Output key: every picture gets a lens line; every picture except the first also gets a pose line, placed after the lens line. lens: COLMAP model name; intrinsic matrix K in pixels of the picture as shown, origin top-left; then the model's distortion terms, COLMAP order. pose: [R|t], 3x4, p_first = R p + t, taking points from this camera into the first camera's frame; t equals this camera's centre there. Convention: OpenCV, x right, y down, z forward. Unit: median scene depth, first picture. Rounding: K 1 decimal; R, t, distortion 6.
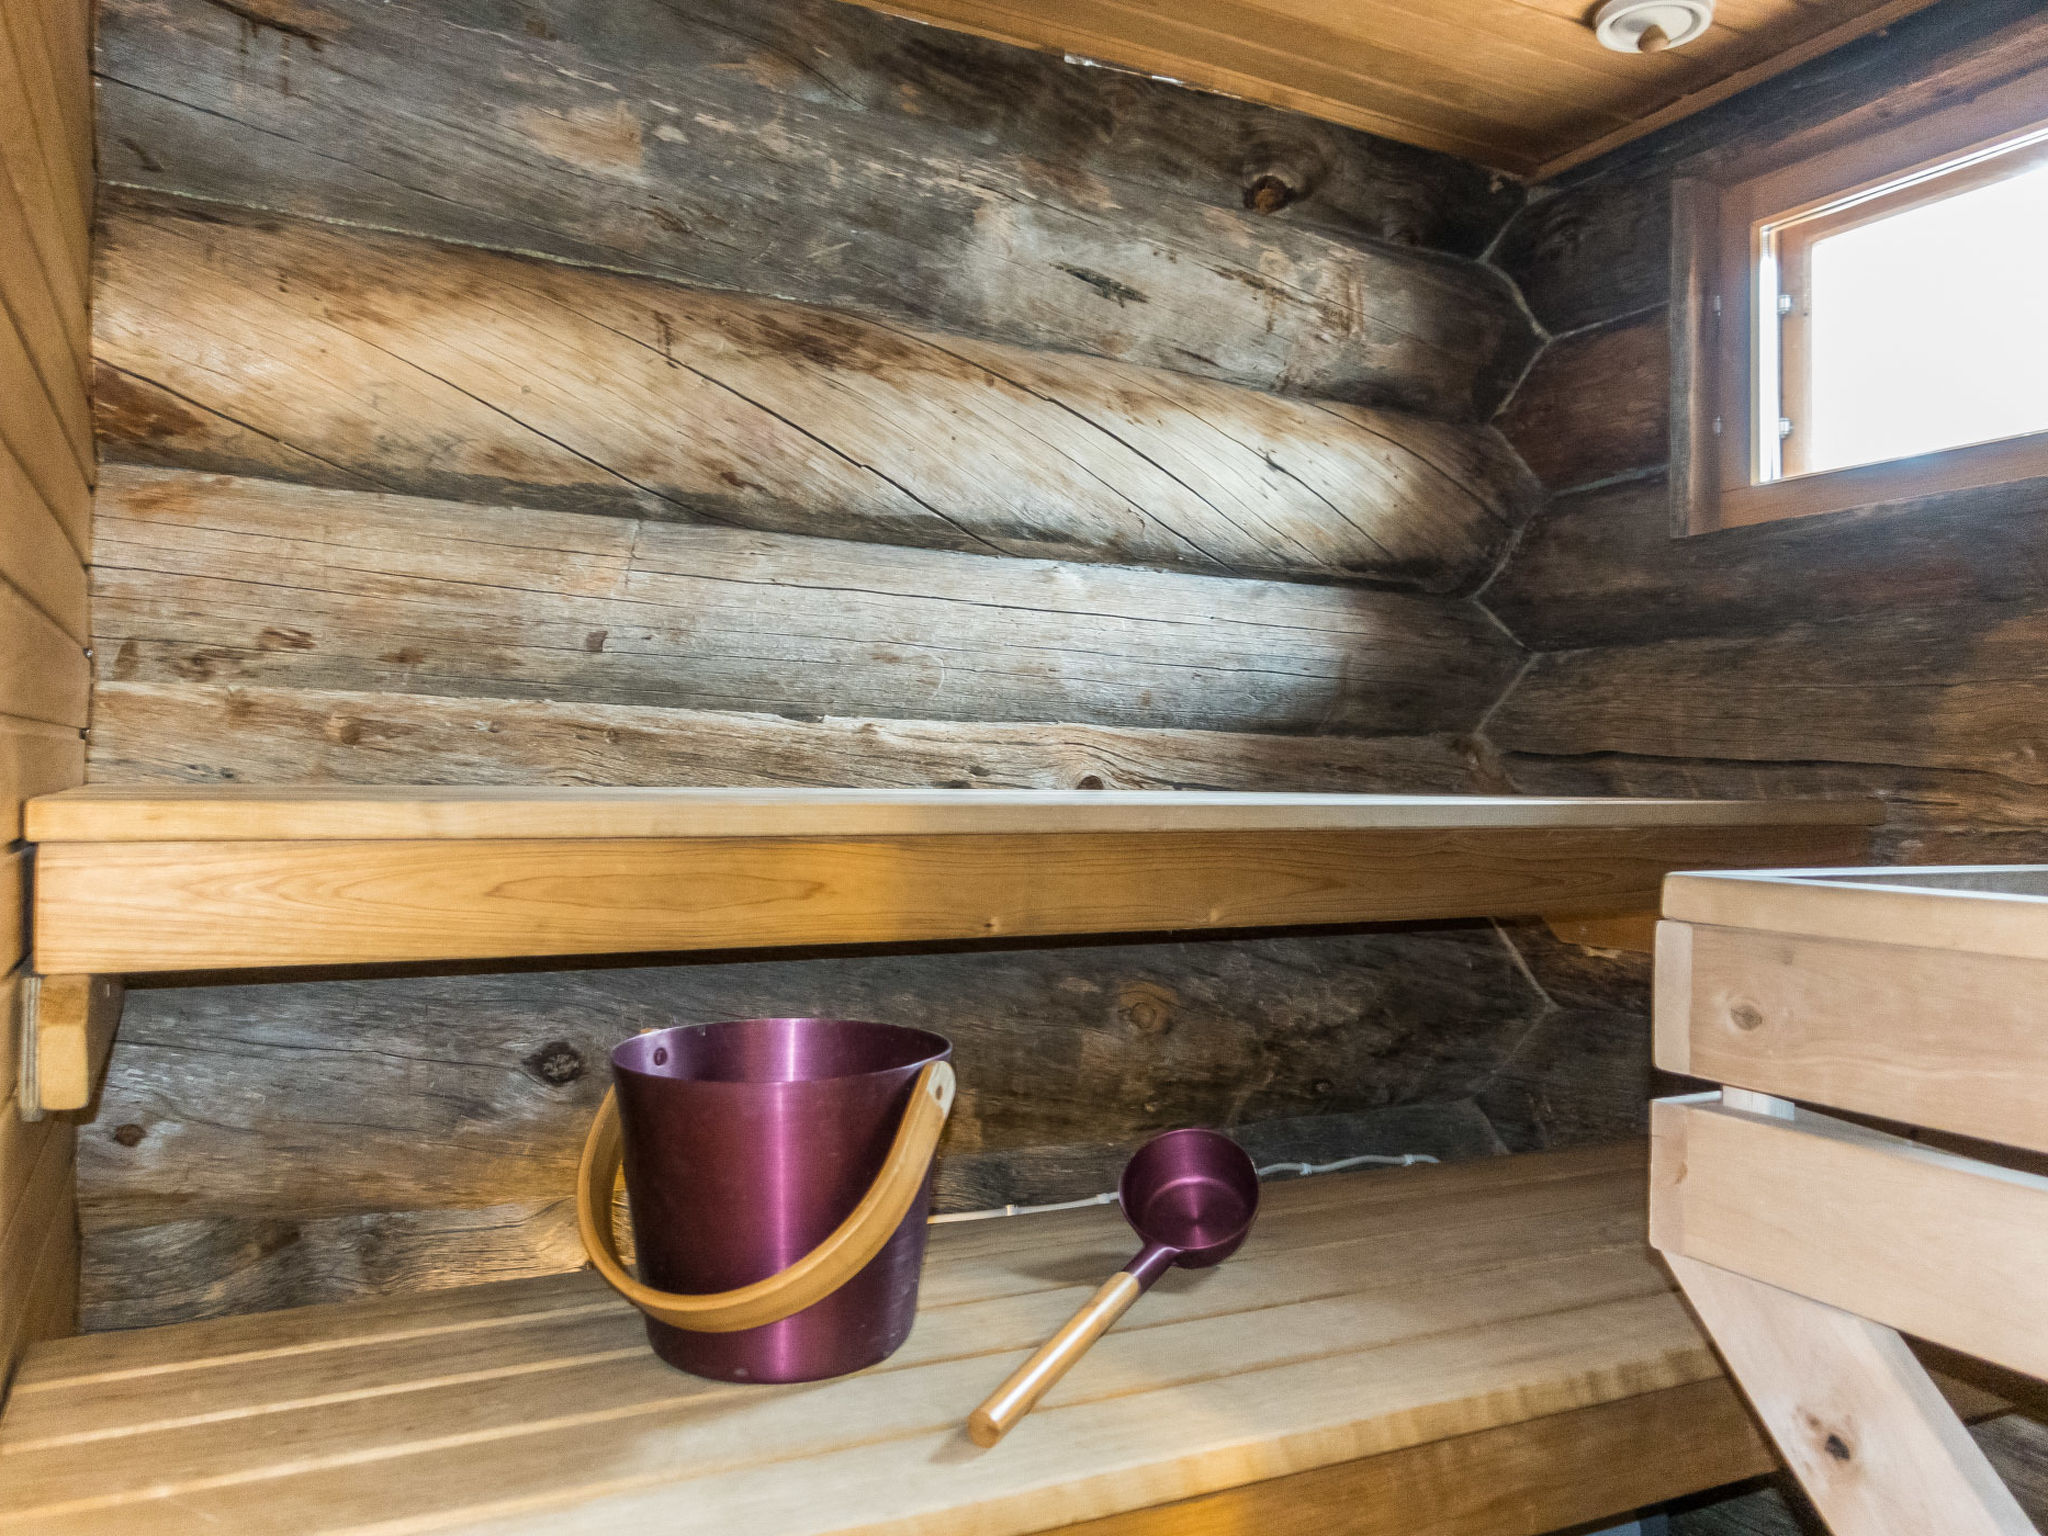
lens RADIAL K [[1579.1, 0, 1029.1], [0, 1579.1, 778.0], [0, 0, 1]] dist [-0.004424, 0.002132]
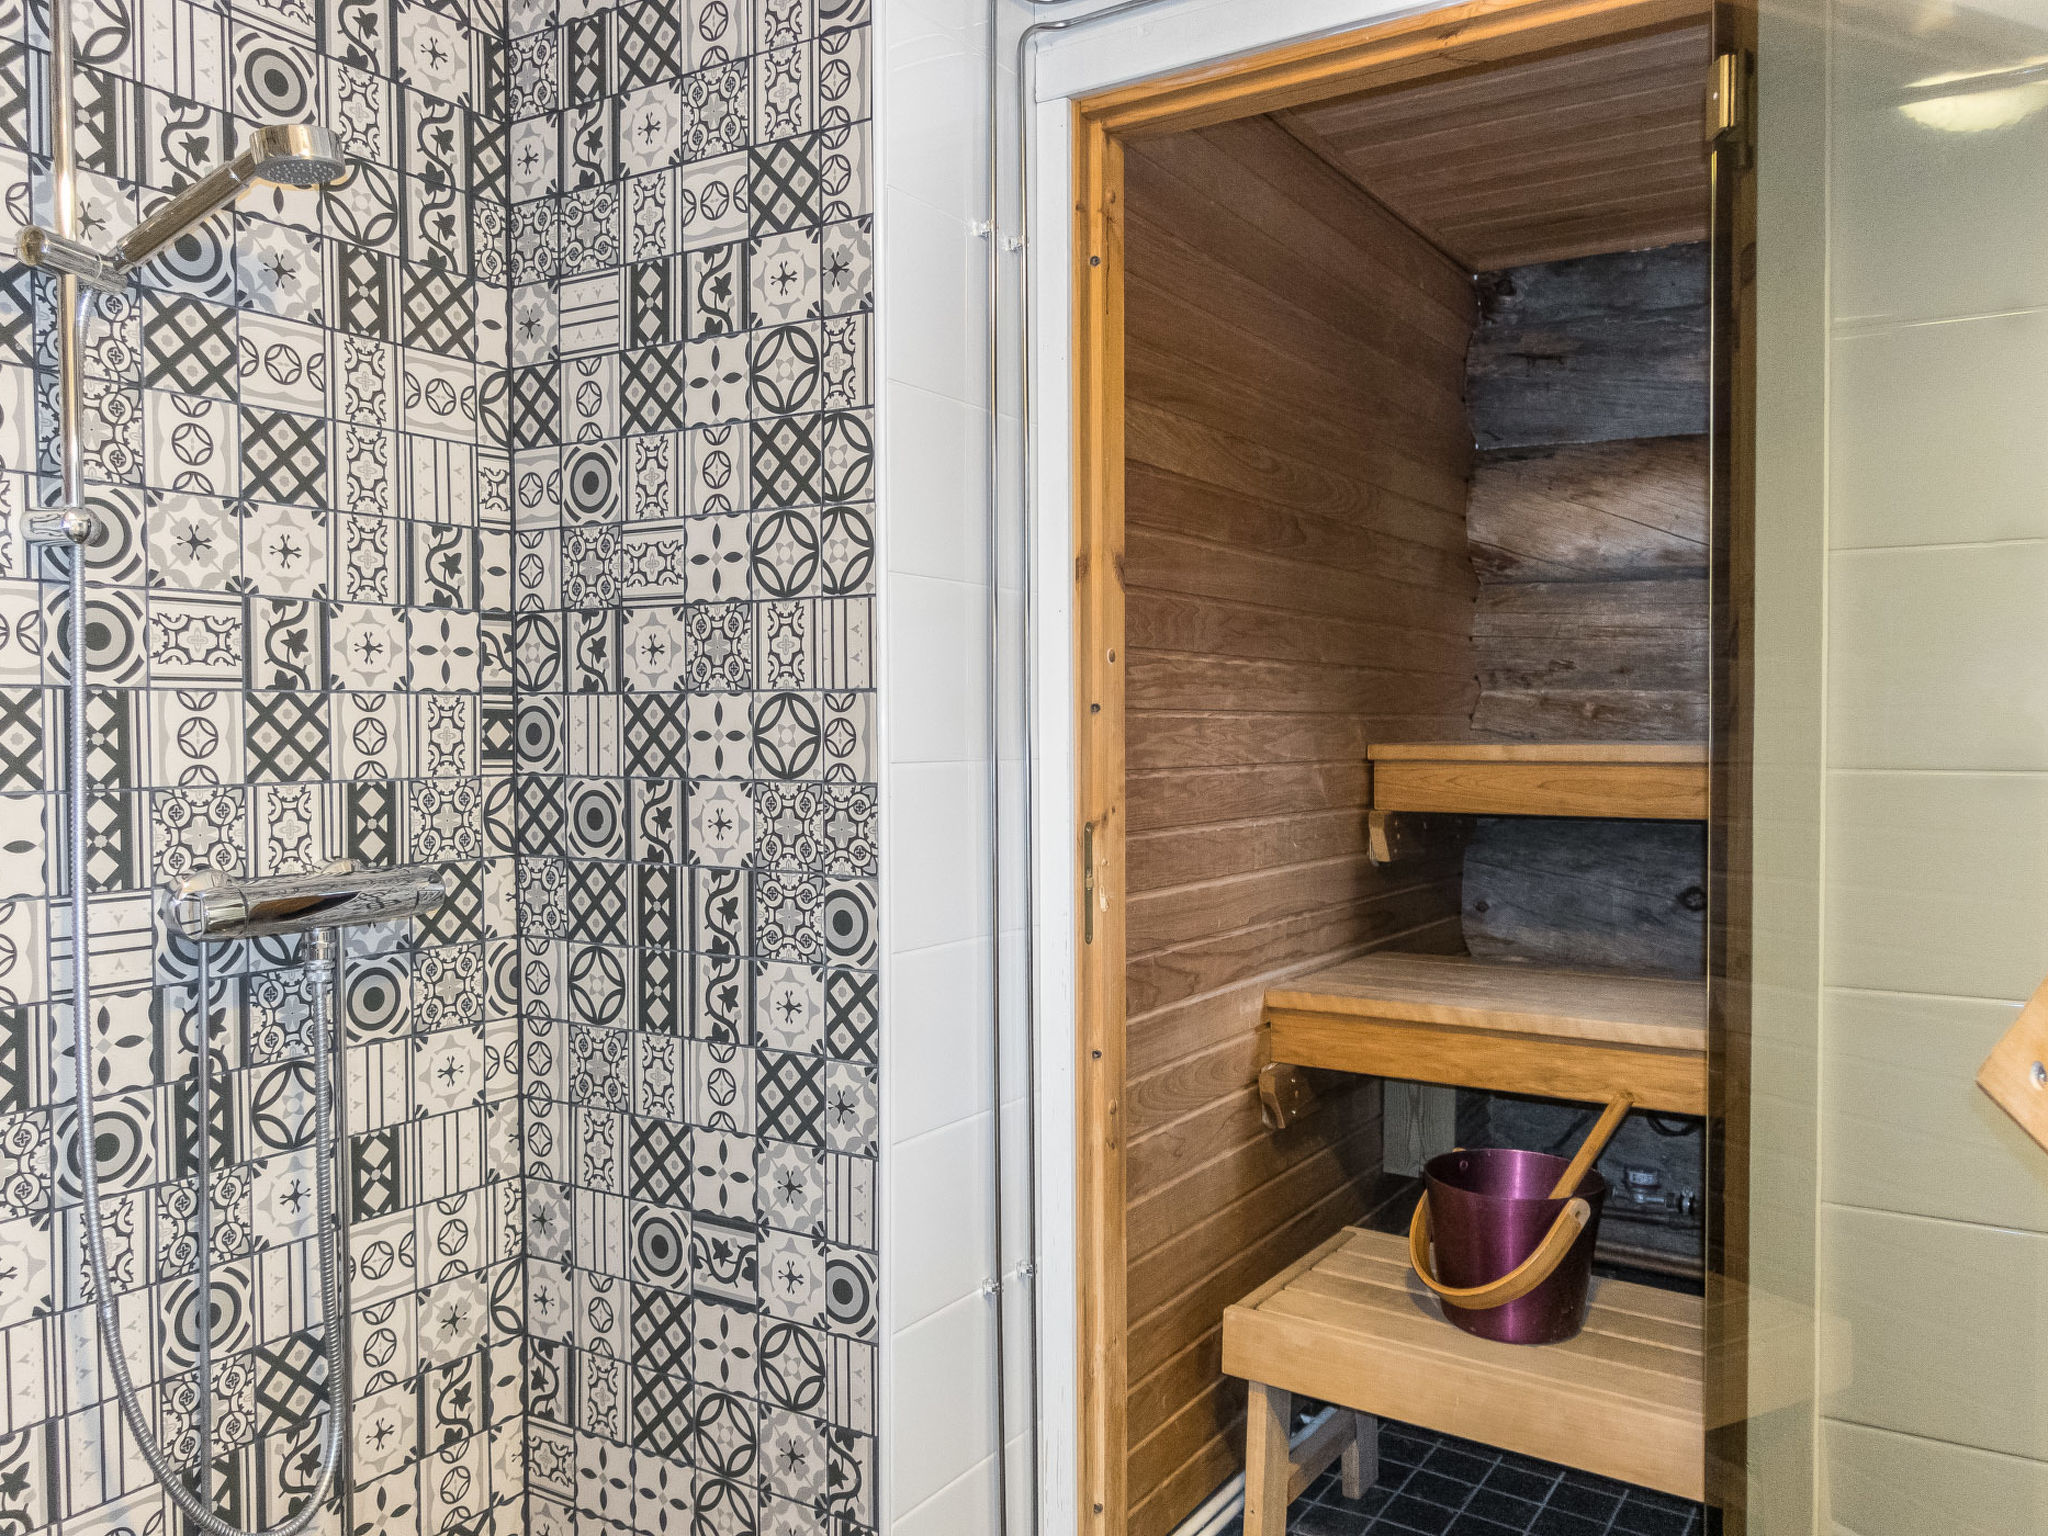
lens RADIAL K [[1579.1, 0, 1029.1], [0, 1579.1, 778.0], [0, 0, 1]] dist [-0.004424, 0.002132]
pose [[0.503020, 0.013878, -0.864163, 0.883792], [0.004159, 0.999821, 0.018478, 0.011814], [0.864265, -0.012889, 0.502872, -0.542623]]
